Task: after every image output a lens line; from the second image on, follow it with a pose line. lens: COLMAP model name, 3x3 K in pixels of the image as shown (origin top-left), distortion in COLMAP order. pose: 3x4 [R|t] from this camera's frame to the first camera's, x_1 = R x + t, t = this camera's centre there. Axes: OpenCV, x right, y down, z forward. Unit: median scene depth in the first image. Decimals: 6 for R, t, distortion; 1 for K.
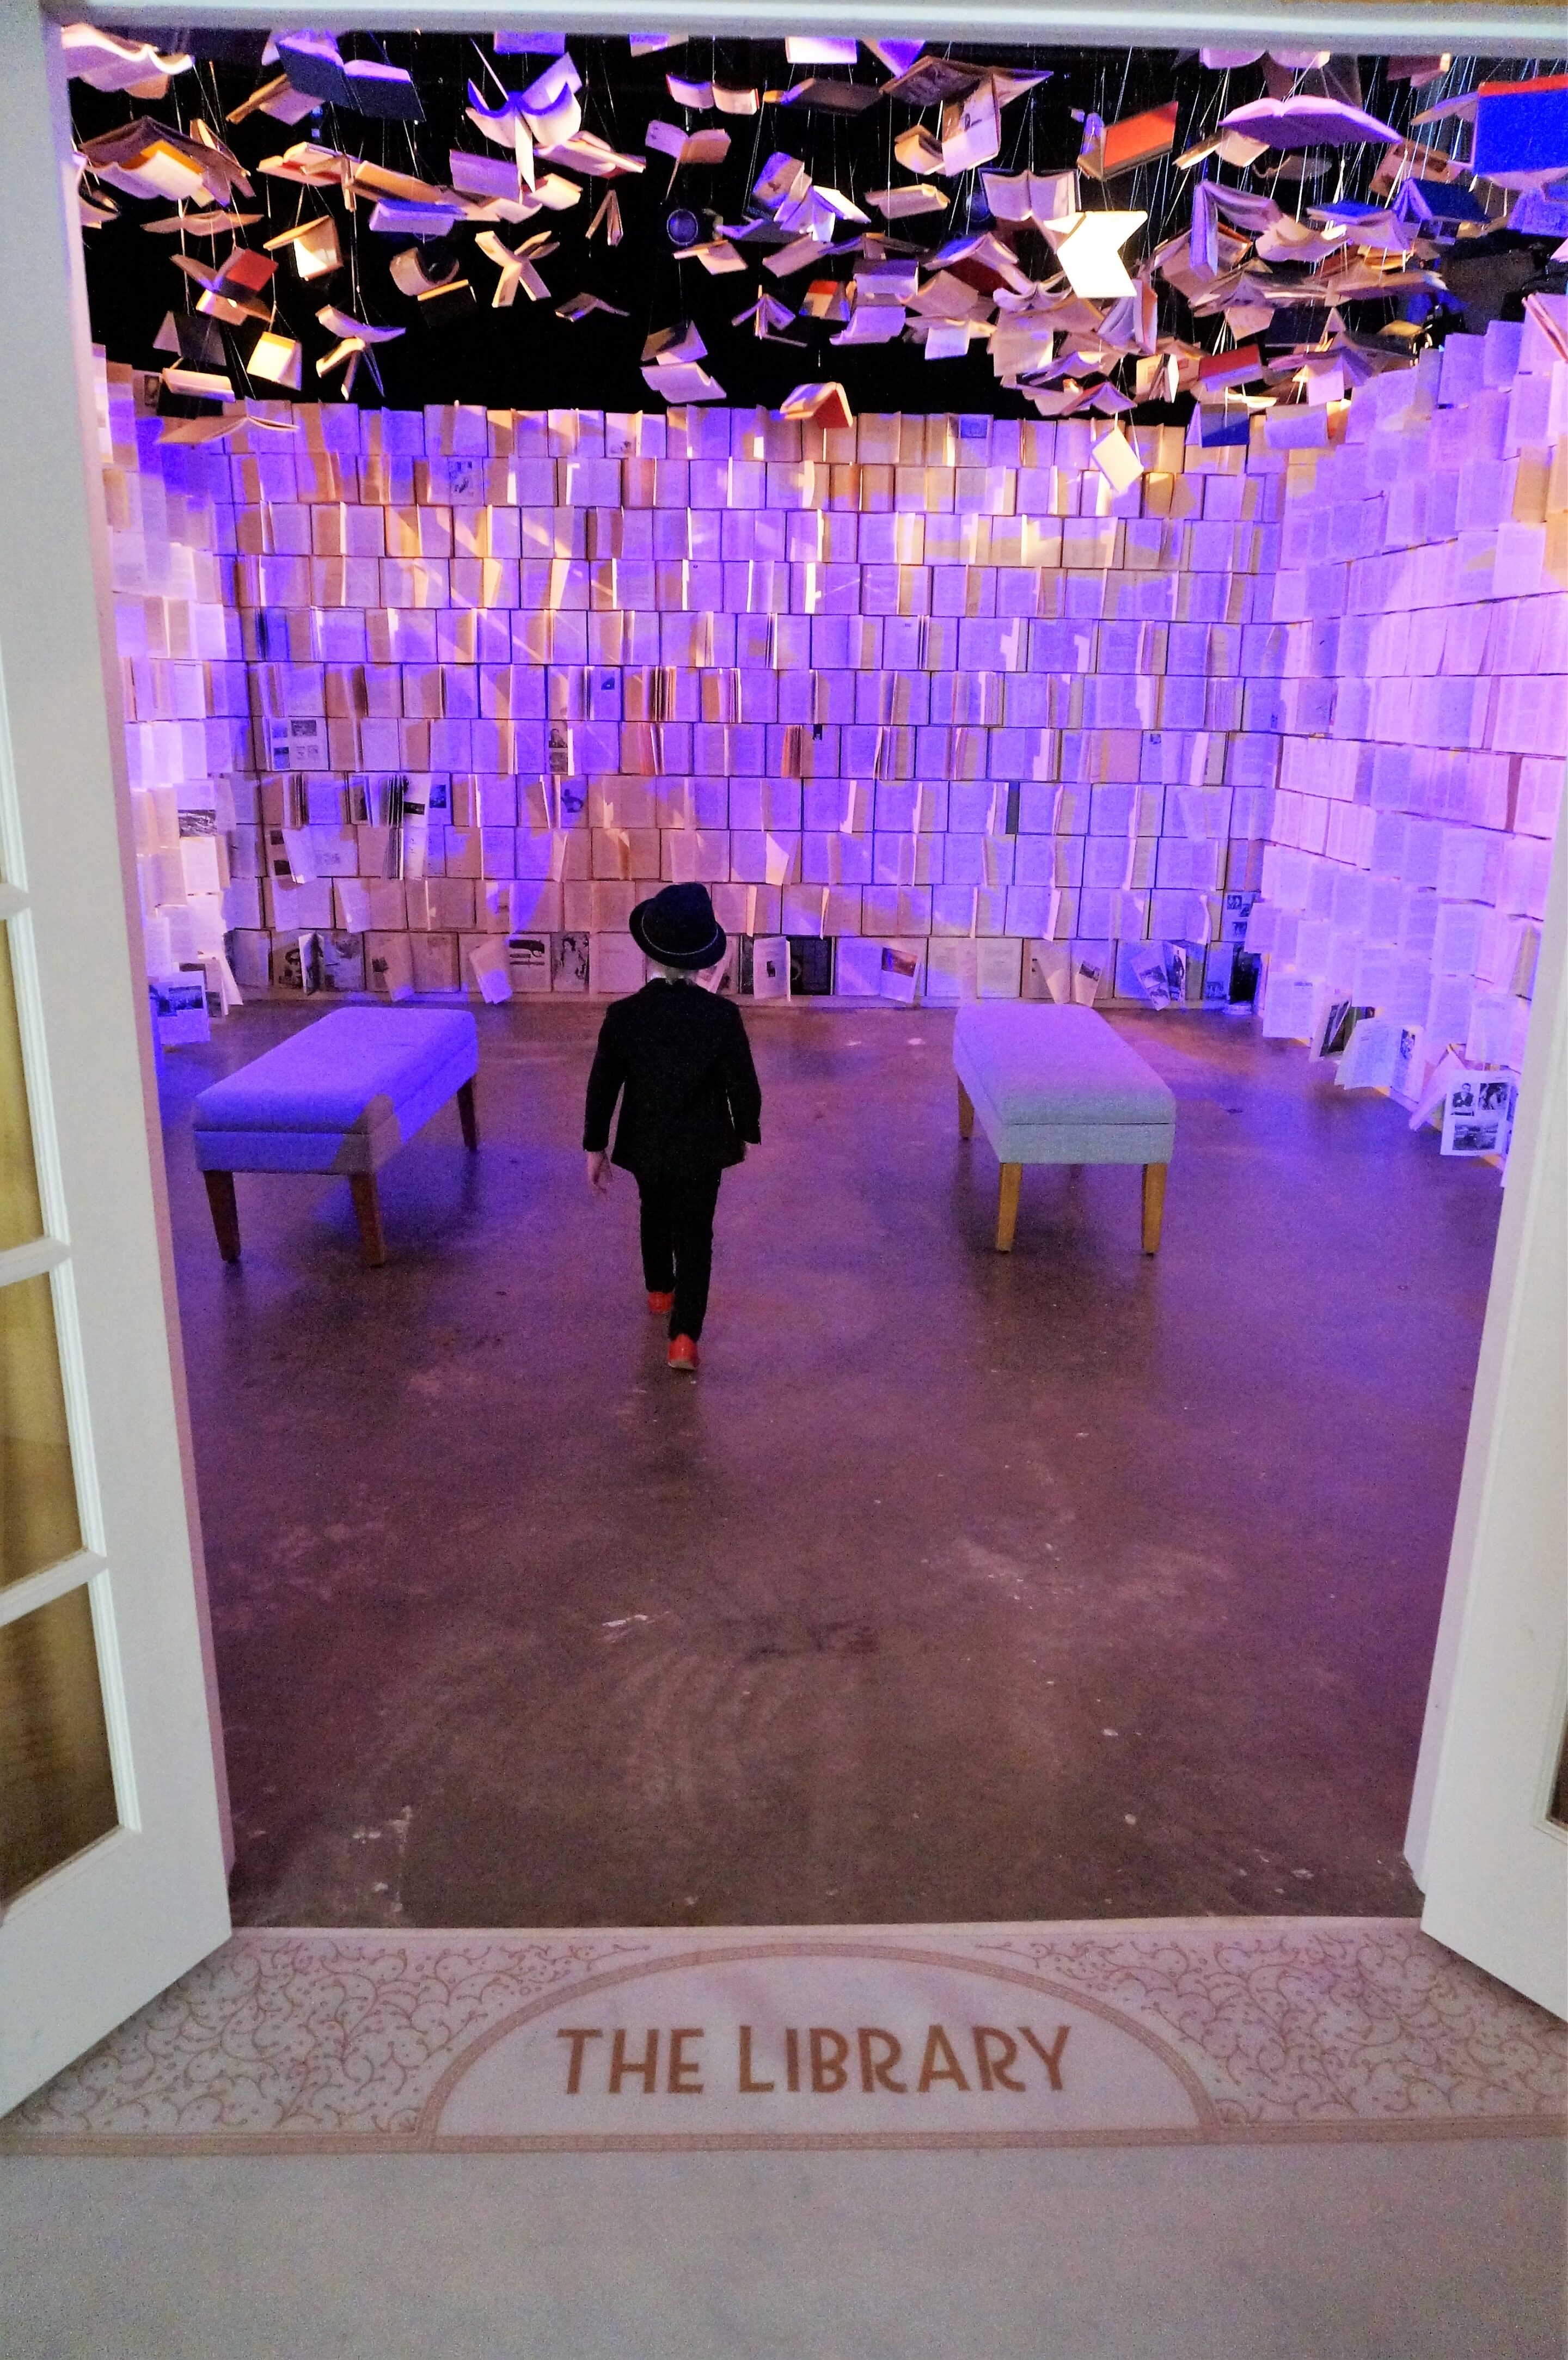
lens RADIAL K [[1590.2, 0, 784.9], [0, 1590.2, 1173.2], [0, 0, 1]] dist [-0.037792, 0.007212]
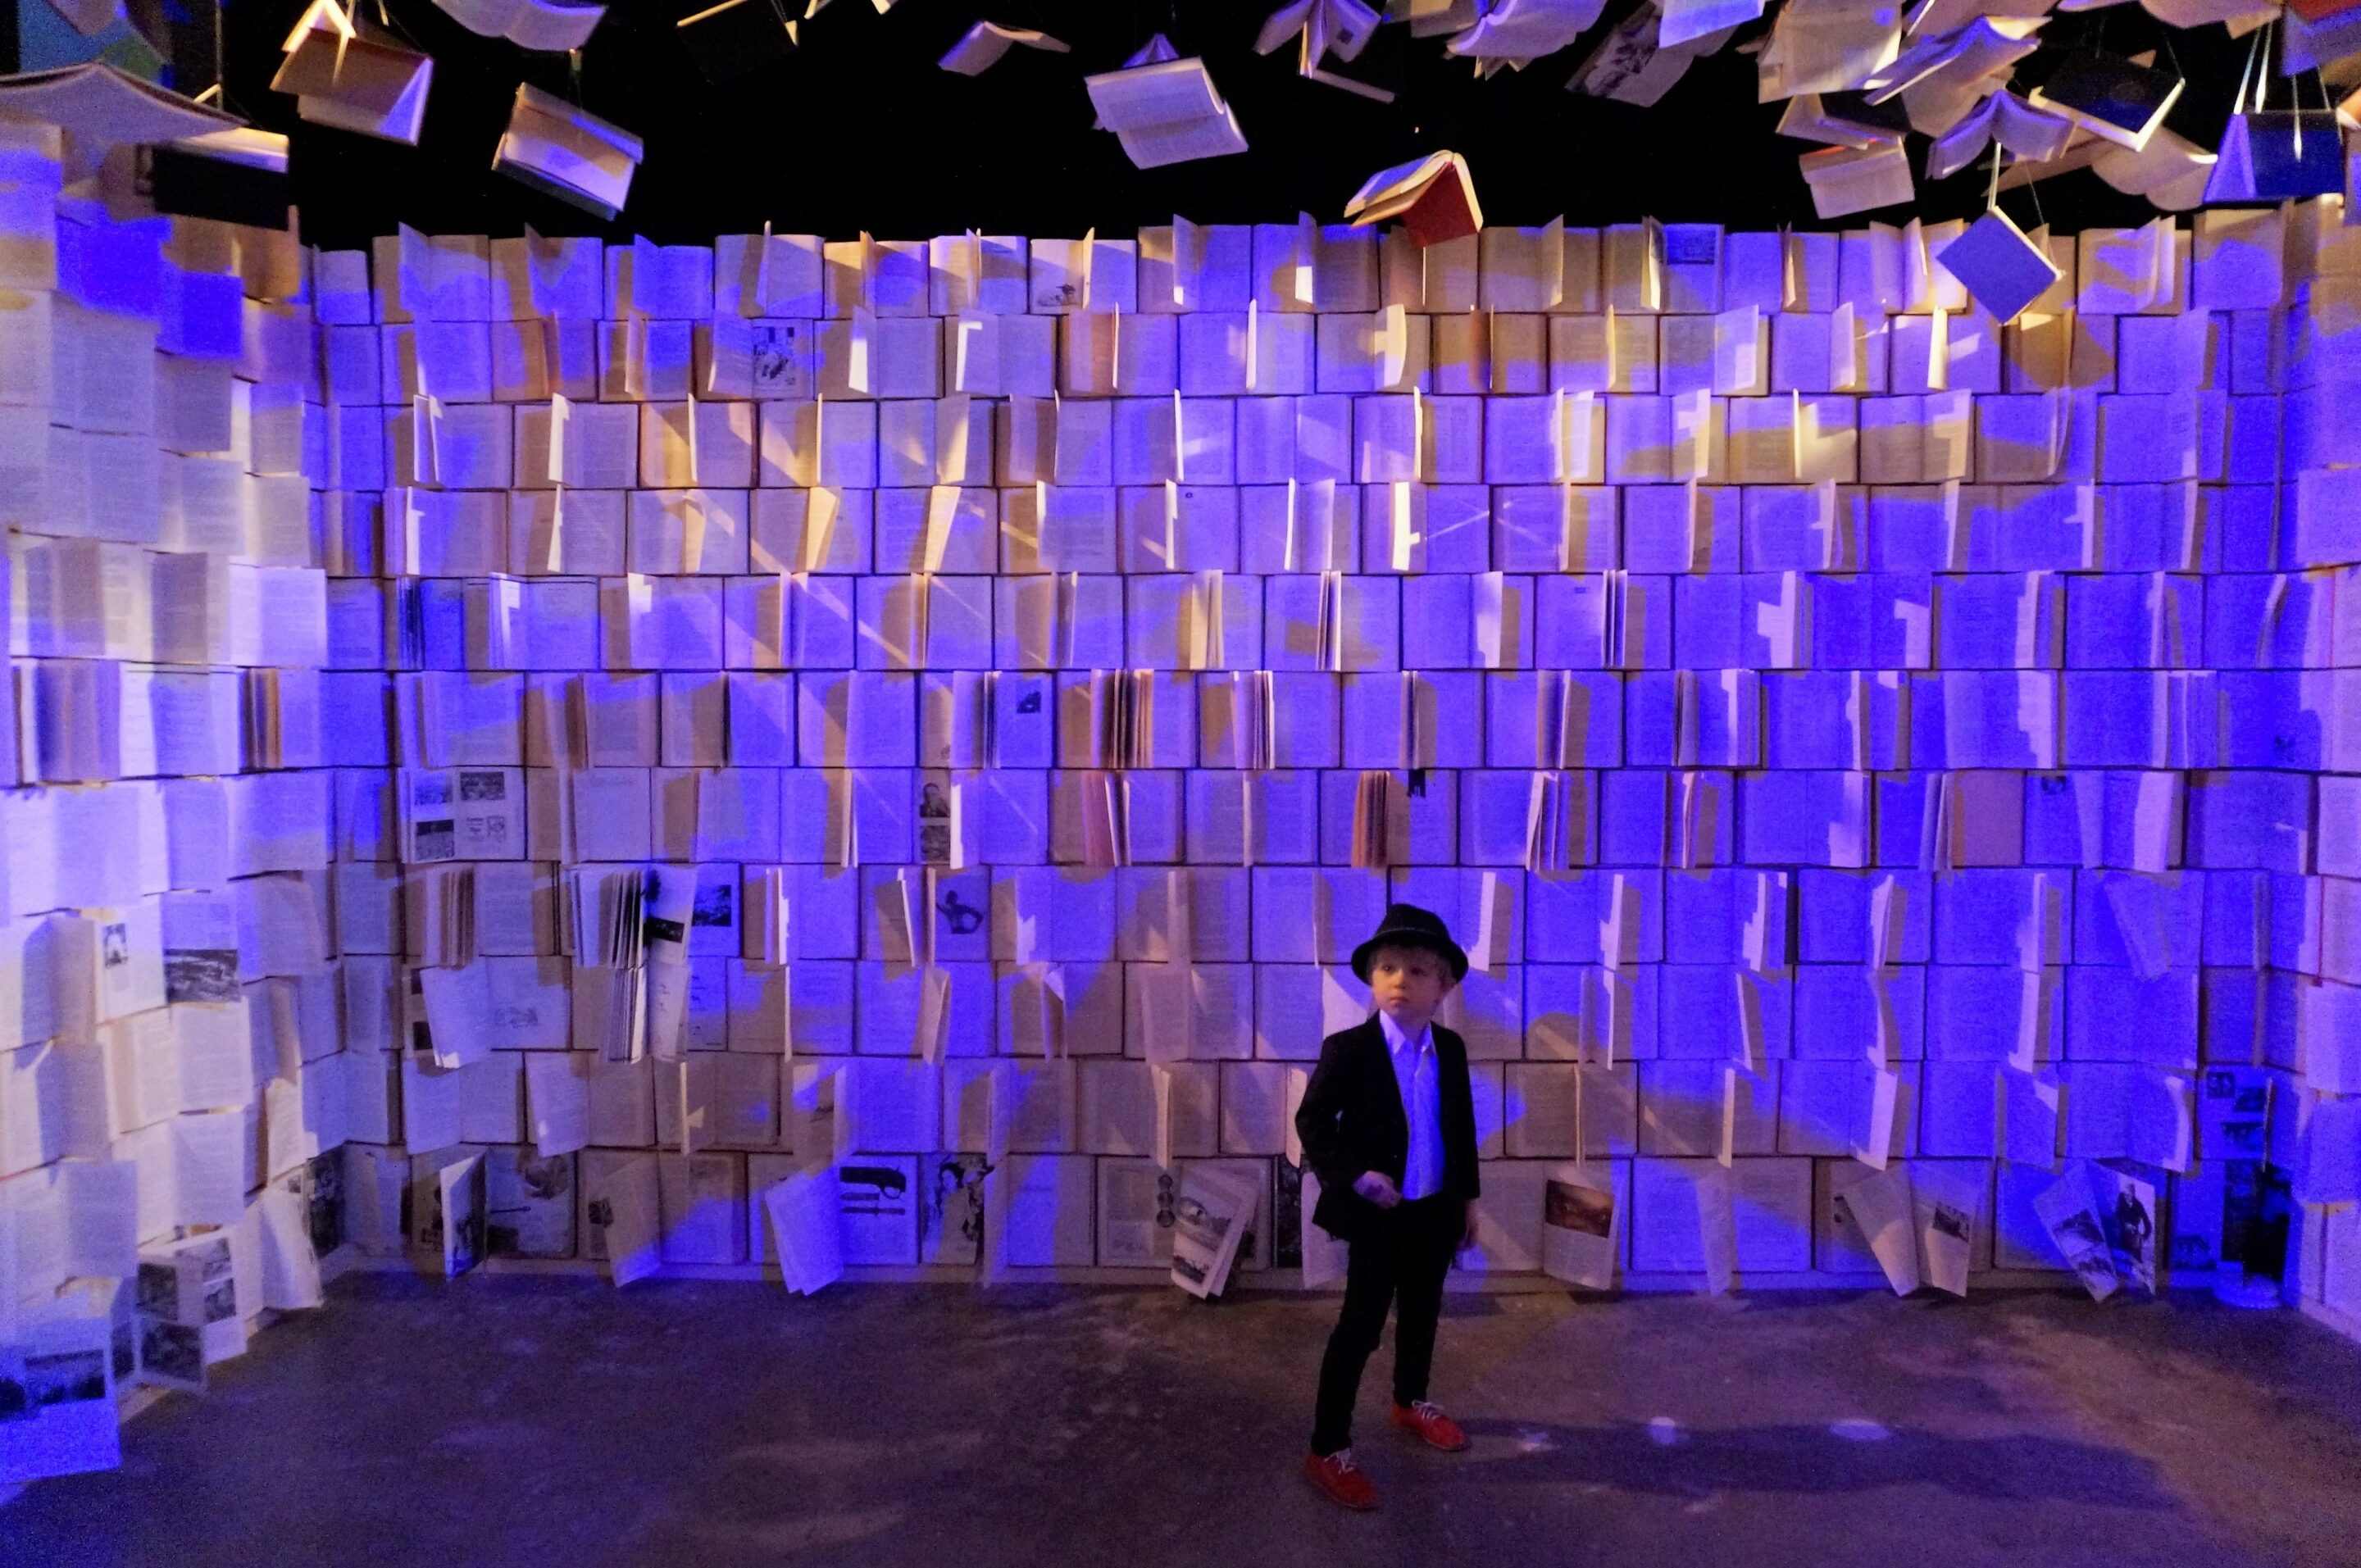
lens RADIAL K [[1590.9, 0, 1191.5], [0, 1590.9, 773.4], [0, 0, 1]] dist [-0.037792, 0.007212]
pose [[0.998788, -0.013649, -0.047285, -0.030542], [0.000928, 0.965828, -0.259182, -0.144301], [0.049207, 0.258824, 0.964670, 0.484219]]
